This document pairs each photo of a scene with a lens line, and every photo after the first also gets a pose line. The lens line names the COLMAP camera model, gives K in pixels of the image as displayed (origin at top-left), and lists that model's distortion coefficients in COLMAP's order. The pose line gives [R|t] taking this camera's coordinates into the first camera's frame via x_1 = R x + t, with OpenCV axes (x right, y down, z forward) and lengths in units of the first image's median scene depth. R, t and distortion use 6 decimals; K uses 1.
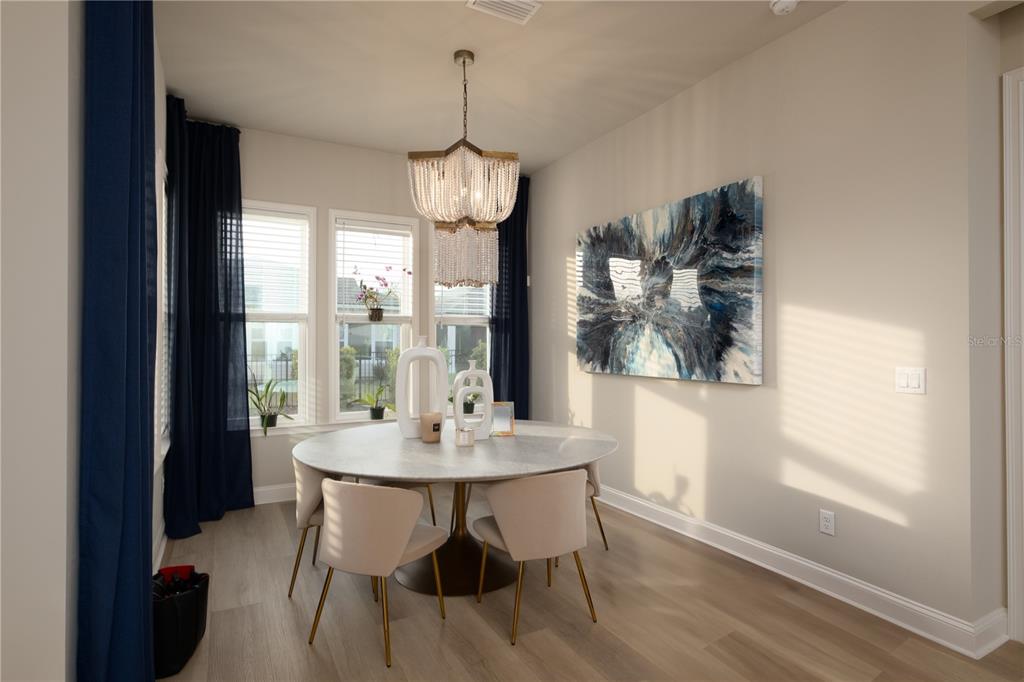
lens RADIAL K [[540.1, 0, 514.1], [0, 540.1, 346.7], [0, 0, 1]] dist [-0.039733, -0.000208]
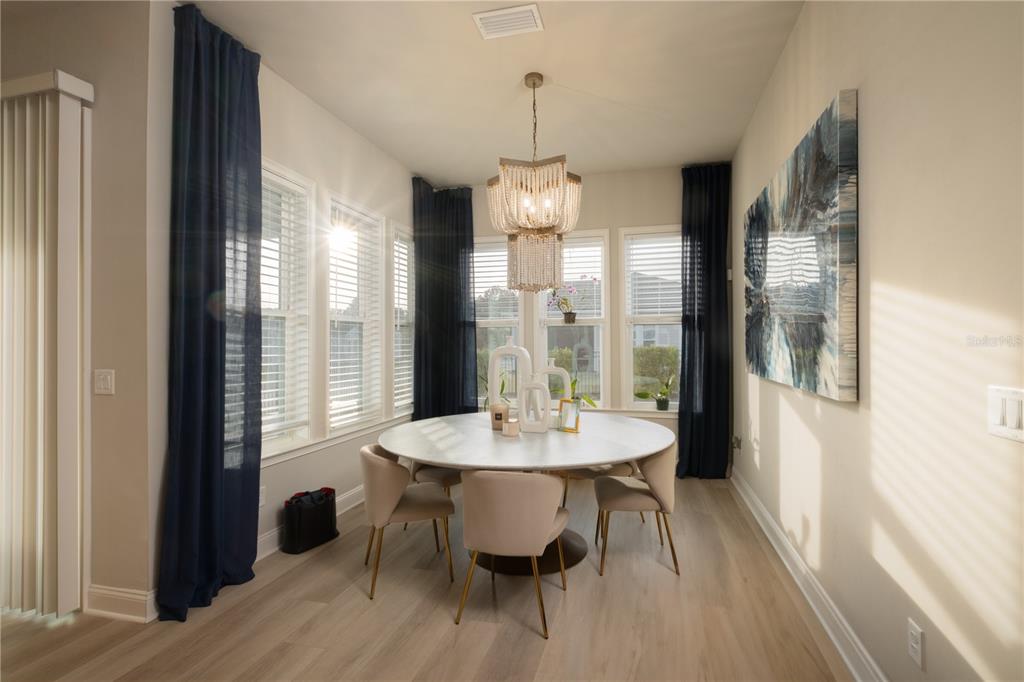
lens RADIAL K [[464.7, 0, 516.9], [0, 464.7, 339.0], [0, 0, 1]] dist [-0.000751, 0.000046]
pose [[0.729280, -0.013740, -0.684077, 0.414588], [0.006678, 0.999894, -0.012963, -0.001855], [0.684182, 0.004886, 0.729295, 0.223845]]
